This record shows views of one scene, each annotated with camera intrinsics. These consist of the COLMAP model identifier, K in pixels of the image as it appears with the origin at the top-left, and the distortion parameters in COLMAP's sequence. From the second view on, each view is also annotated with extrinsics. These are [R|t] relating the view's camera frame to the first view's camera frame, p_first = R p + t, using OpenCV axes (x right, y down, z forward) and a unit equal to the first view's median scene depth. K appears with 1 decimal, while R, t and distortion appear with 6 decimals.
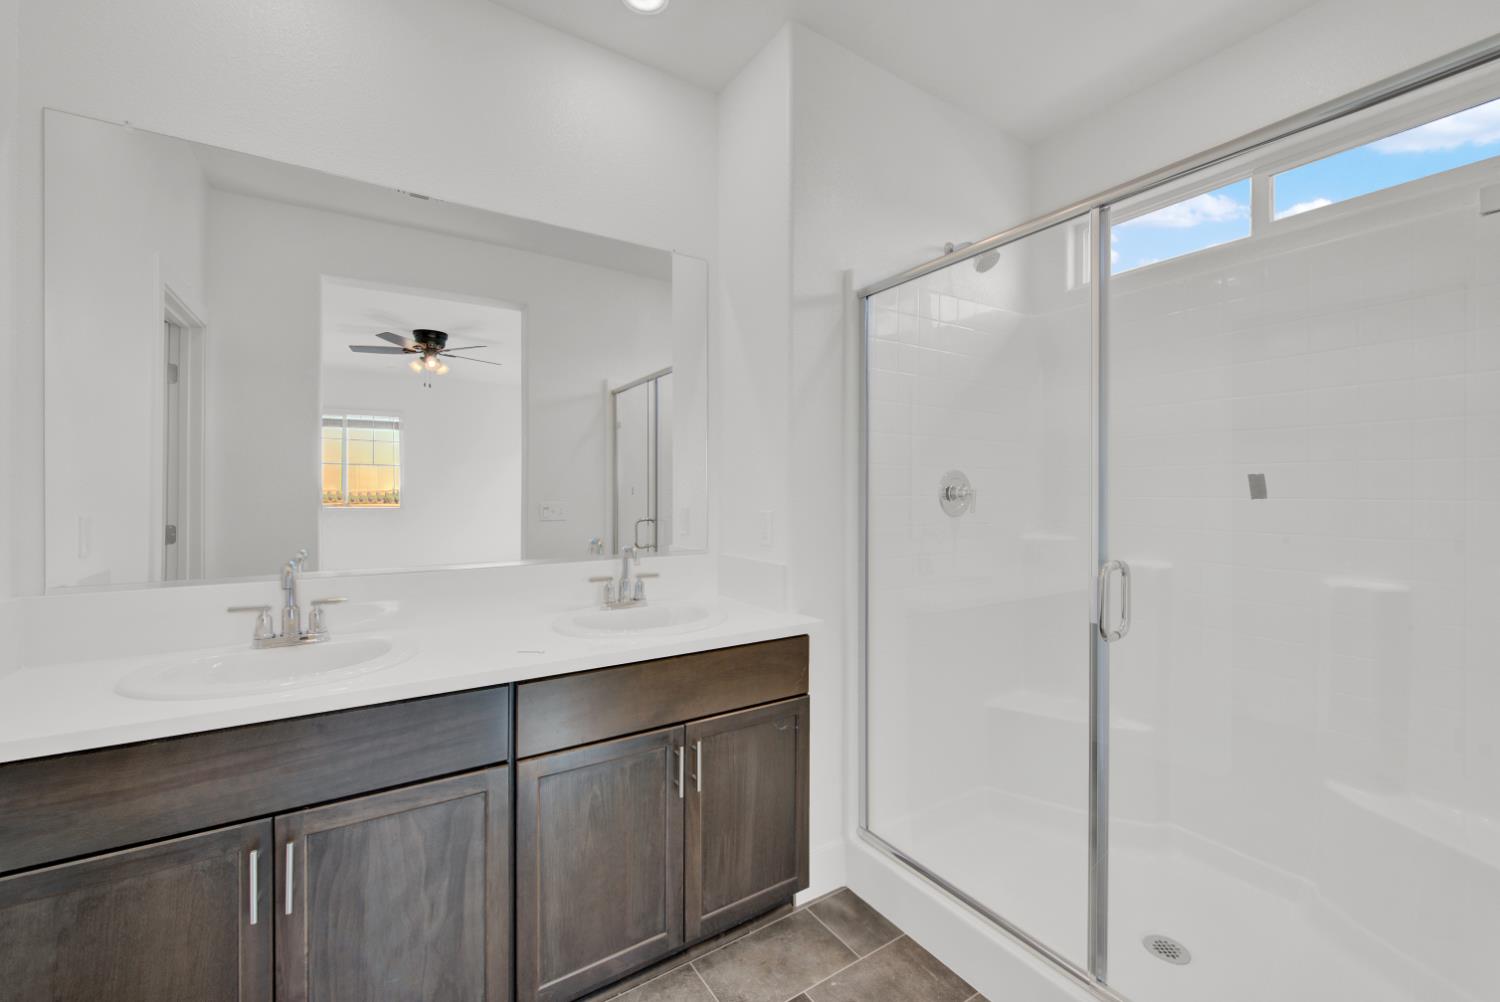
lens RADIAL K [[612.1, 0, 752.4], [0, 612.1, 490.8], [0, 0, 1]] dist [-0.000901, -0.000907]
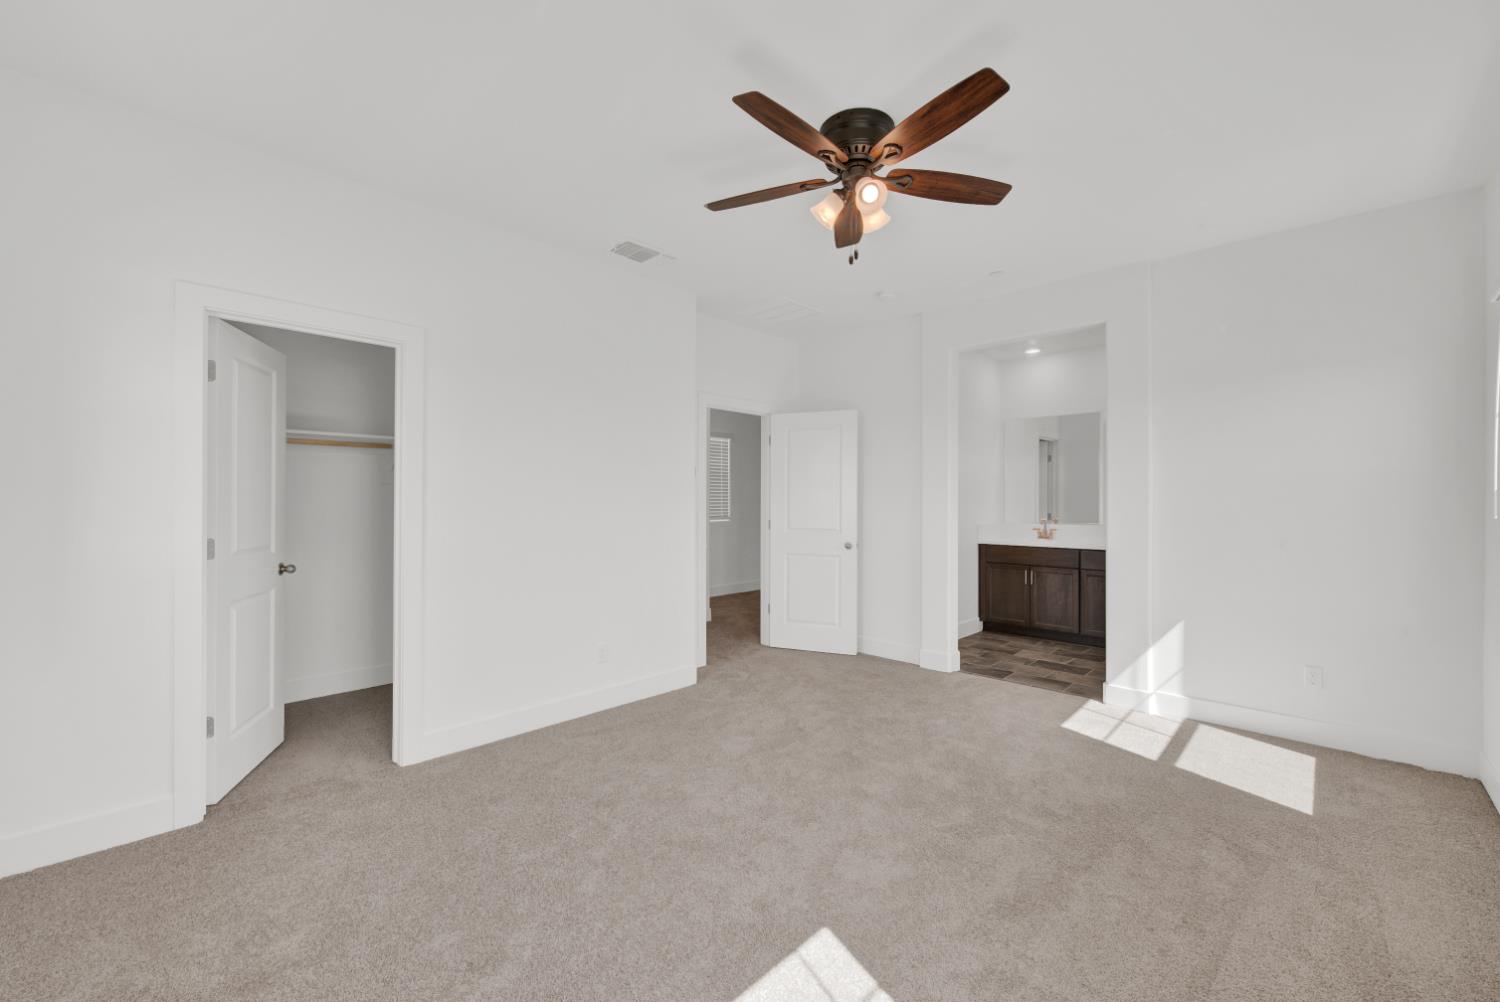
lens RADIAL K [[606.9, 0, 750.0], [0, 606.9, 501.0], [0, 0, 1]] dist [-0.001071, -0.000391]
pose [[0.235424, 0.001460, -0.971892, 2.453879], [-0.004758, 0.999989, 0.000349, 0.006256], [0.971881, 0.004542, 0.235429, -1.684476]]
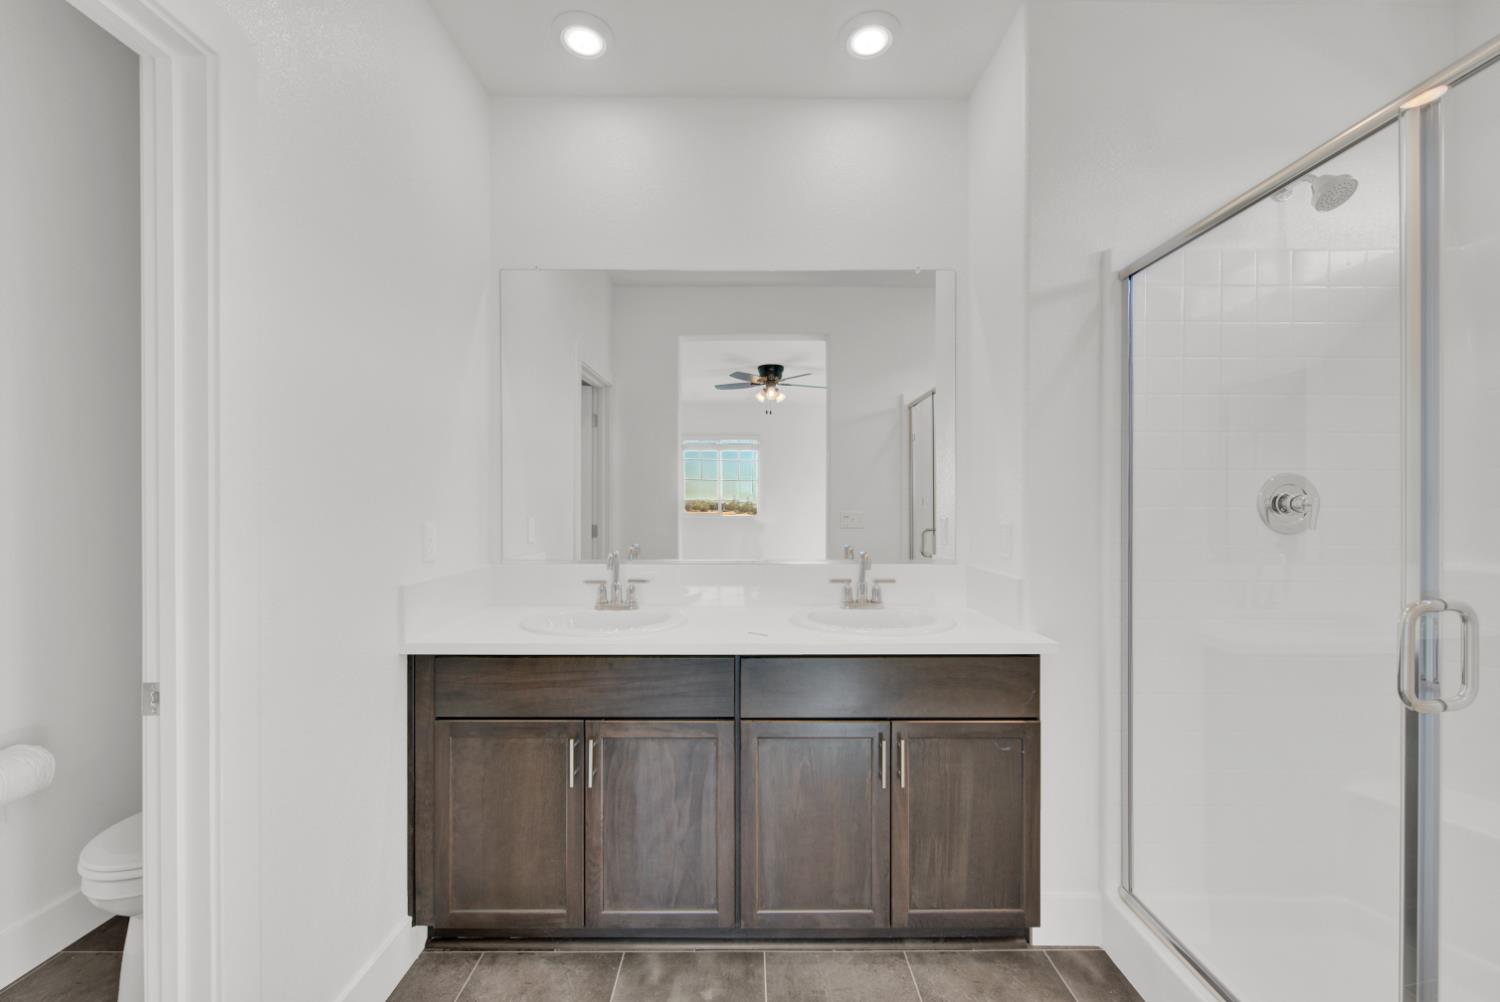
lens RADIAL K [[606.9, 0, 750.0], [0, 606.9, 501.0], [0, 0, 1]] dist [-0.001071, -0.000391]
pose [[0.839613, -0.000778, -0.543185, 0.249064], [0.000750, 1.000000, -0.000273, 0.000299], [0.543185, -0.000178, 0.839613, -0.014984]]
